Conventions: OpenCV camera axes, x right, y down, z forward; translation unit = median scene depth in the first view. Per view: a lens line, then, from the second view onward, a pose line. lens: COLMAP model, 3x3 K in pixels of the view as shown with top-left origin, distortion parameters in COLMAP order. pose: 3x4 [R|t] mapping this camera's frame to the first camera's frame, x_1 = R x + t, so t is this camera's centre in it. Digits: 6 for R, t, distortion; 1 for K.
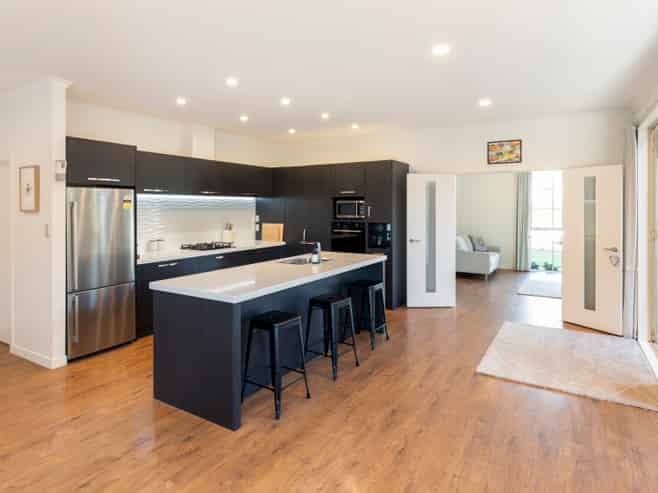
lens RADIAL K [[397.4, 0, 329.0], [0, 397.4, 246.5], [0, 0, 1]] dist [0.001637, 0.000464]
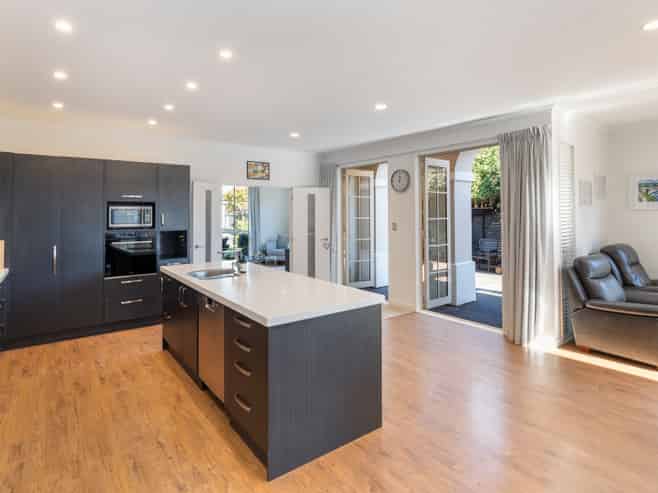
lens RADIAL K [[359.3, 0, 329.0], [0, 359.3, 246.5], [0, 0, 1]] dist [-0.000468, -0.000039]
pose [[0.371049, -0.086527, 0.924573, -0.567245], [0.097567, 0.993771, 0.053848, -0.035404], [-0.923474, 0.070227, 0.377180, 0.373373]]
